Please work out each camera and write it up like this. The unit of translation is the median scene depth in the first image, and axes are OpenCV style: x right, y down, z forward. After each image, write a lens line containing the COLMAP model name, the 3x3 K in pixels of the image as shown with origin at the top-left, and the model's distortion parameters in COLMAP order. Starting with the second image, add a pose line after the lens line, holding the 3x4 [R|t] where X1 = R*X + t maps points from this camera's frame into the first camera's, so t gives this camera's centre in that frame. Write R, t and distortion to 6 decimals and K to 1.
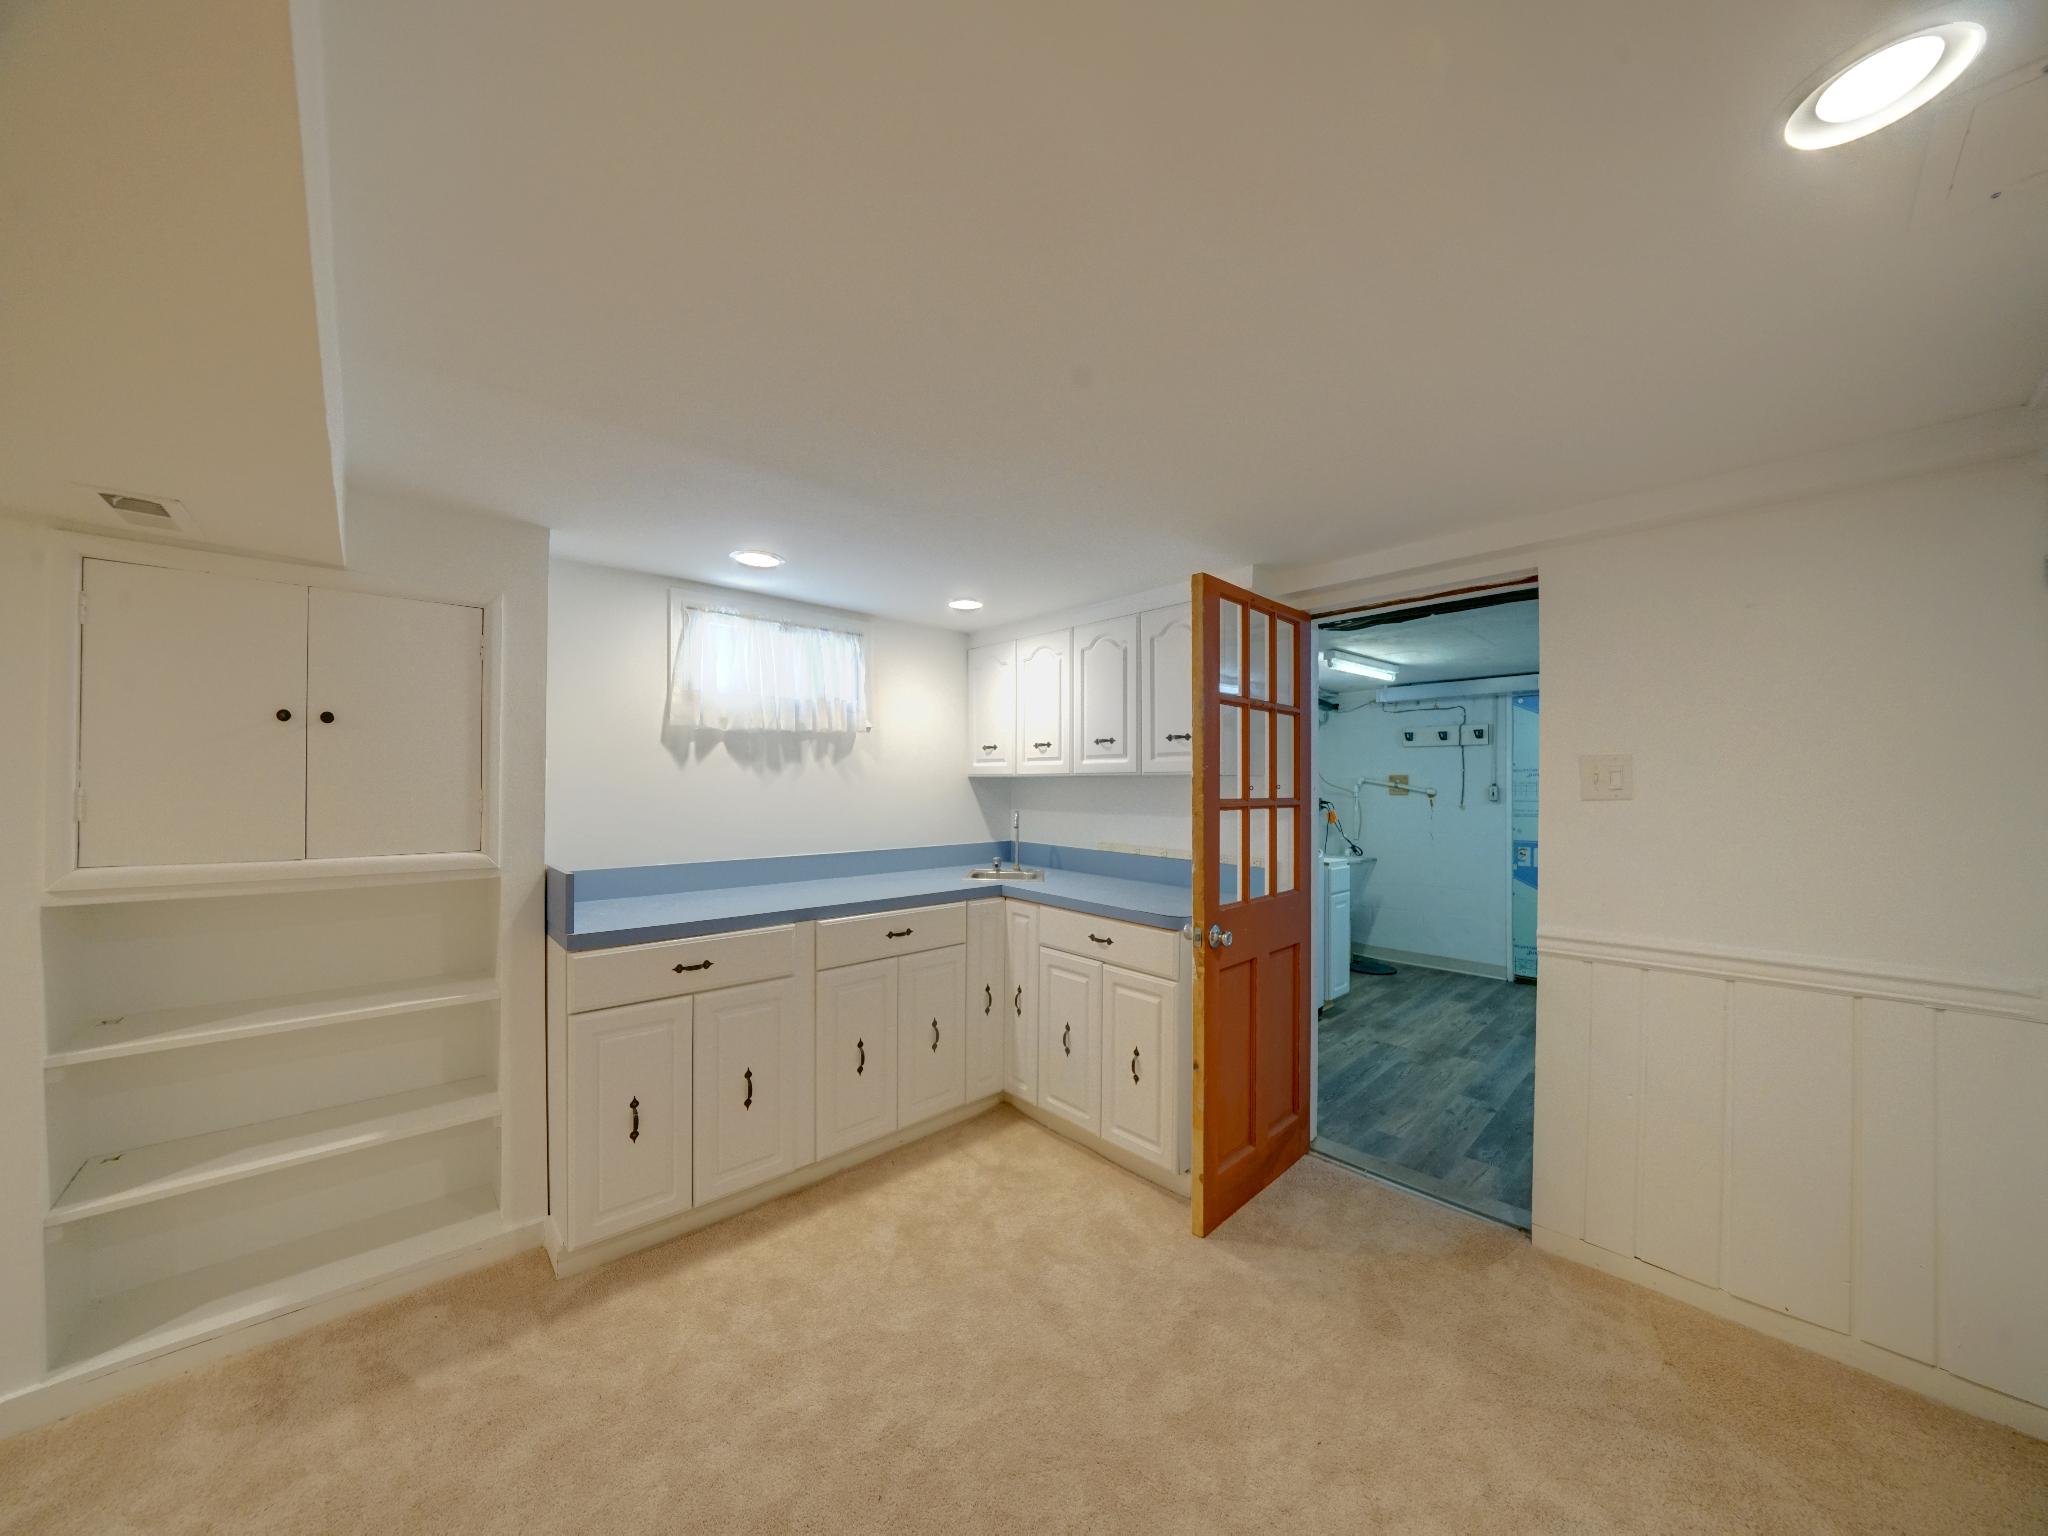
lens RADIAL K [[722.3, 0, 1027.3], [0, 722.3, 783.6], [0, 0, 1]] dist [-0.013828, -0.000054]
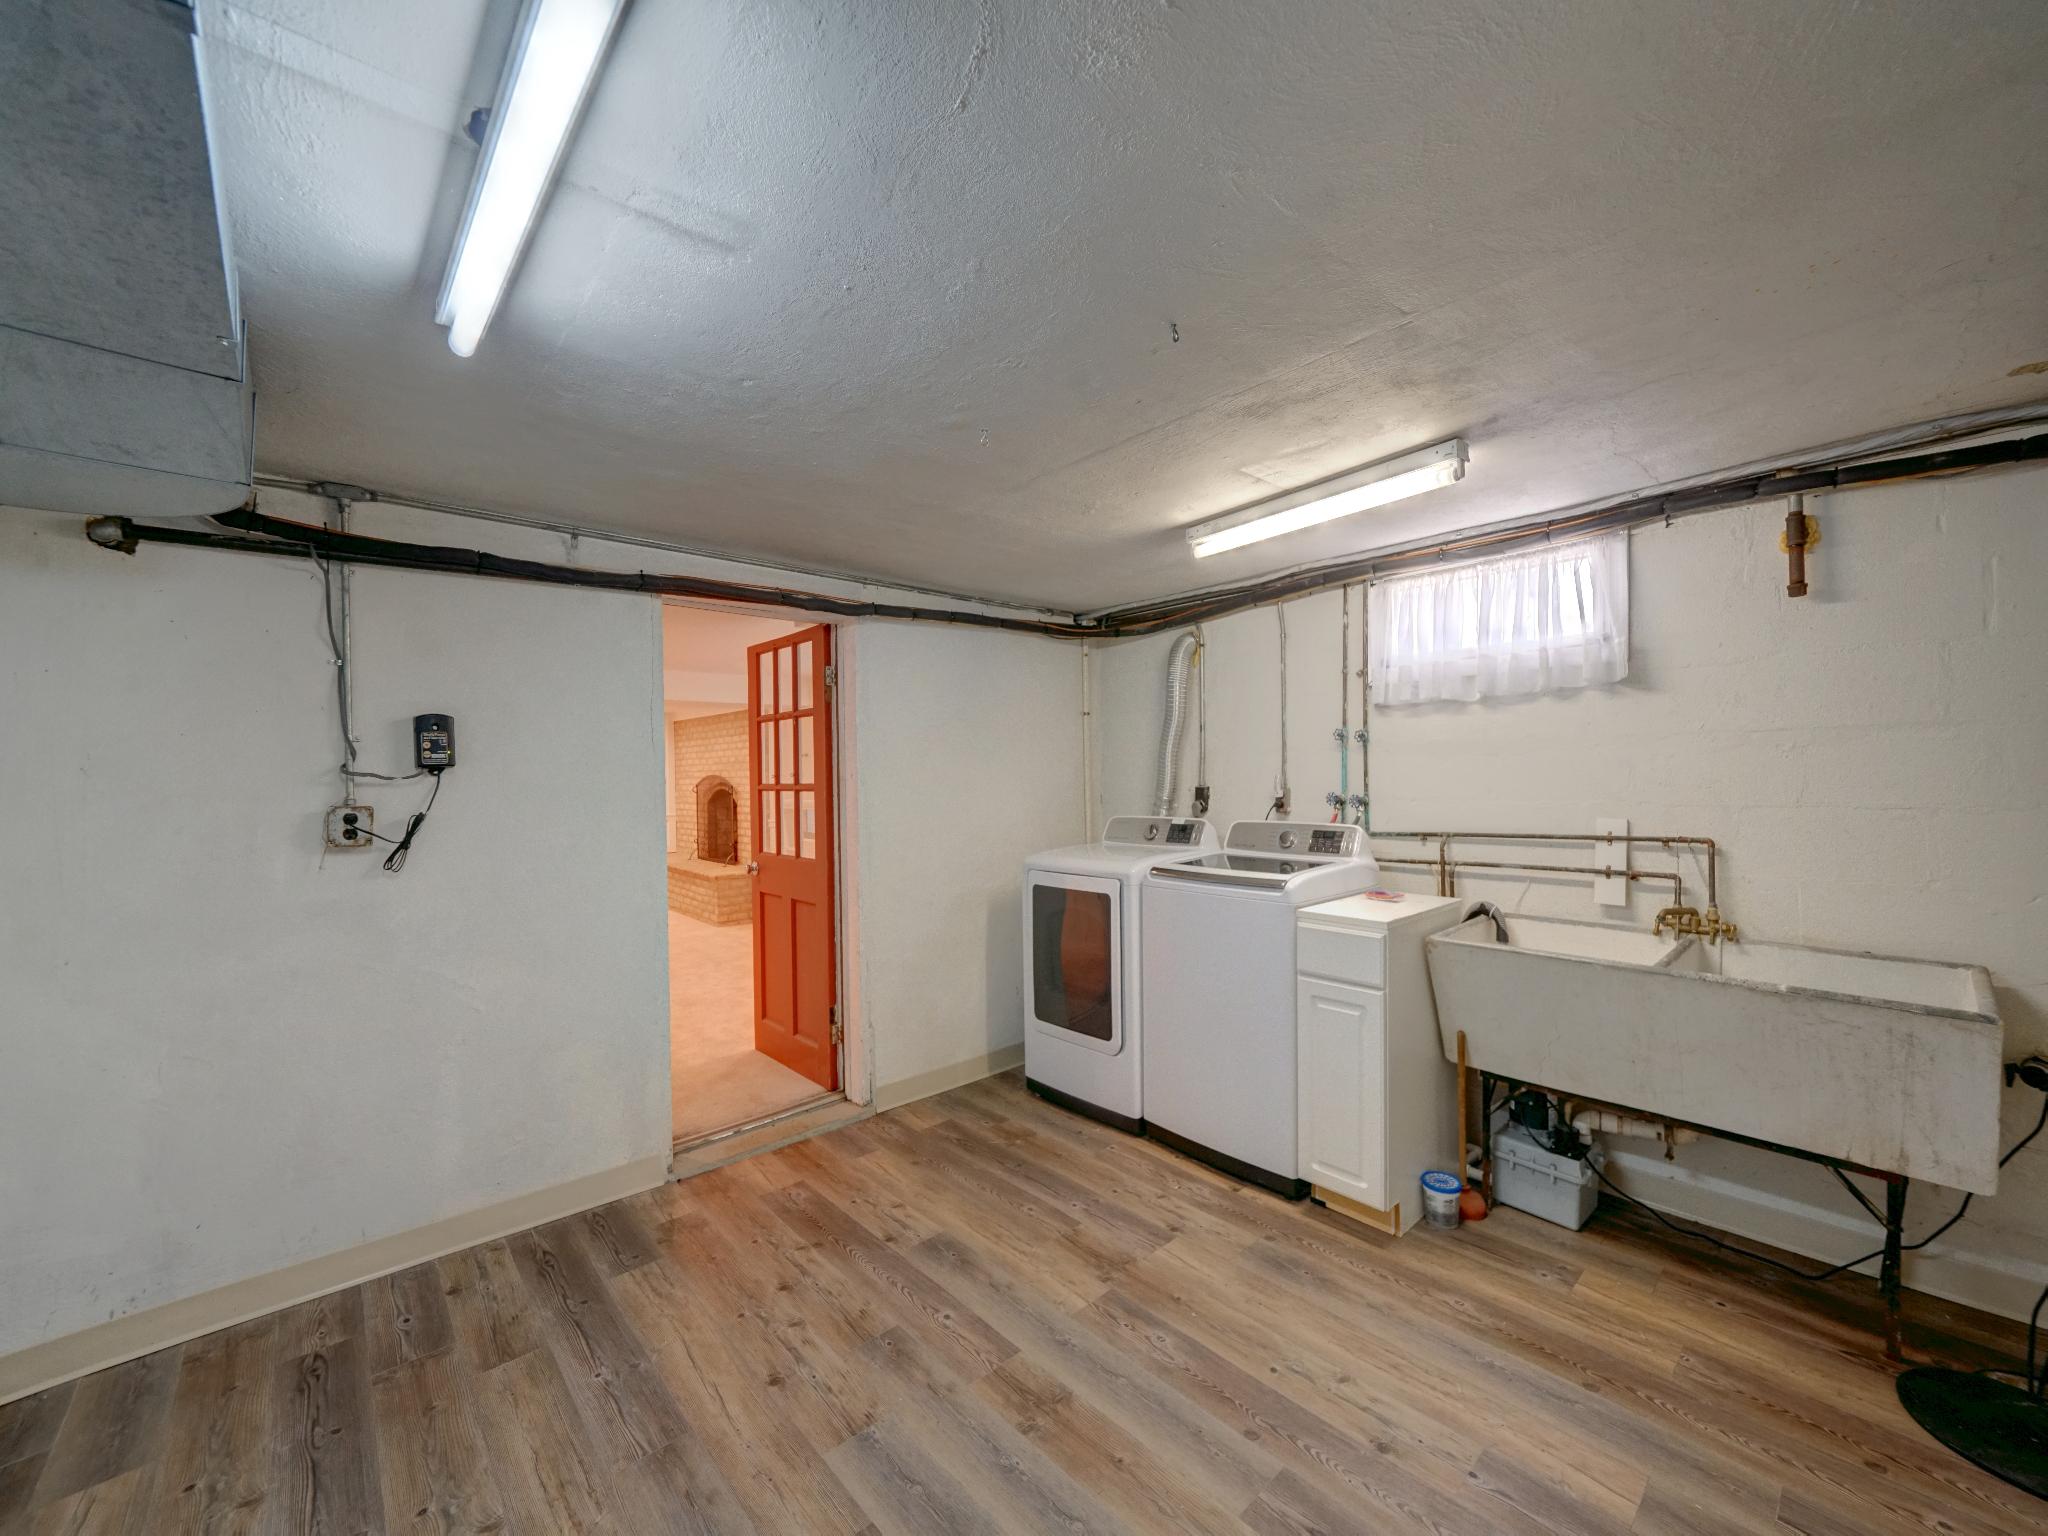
lens RADIAL K [[818.9, 0, 1026.7], [0, 818.9, 771.8], [0, 0, 1]] dist [-0.001266, 0.000008]
pose [[-0.050032, -0.001377, -0.998747, 1.184235], [0.022944, 0.999734, -0.002527, 0.008487], [0.998484, -0.023042, -0.049987, 0.977771]]
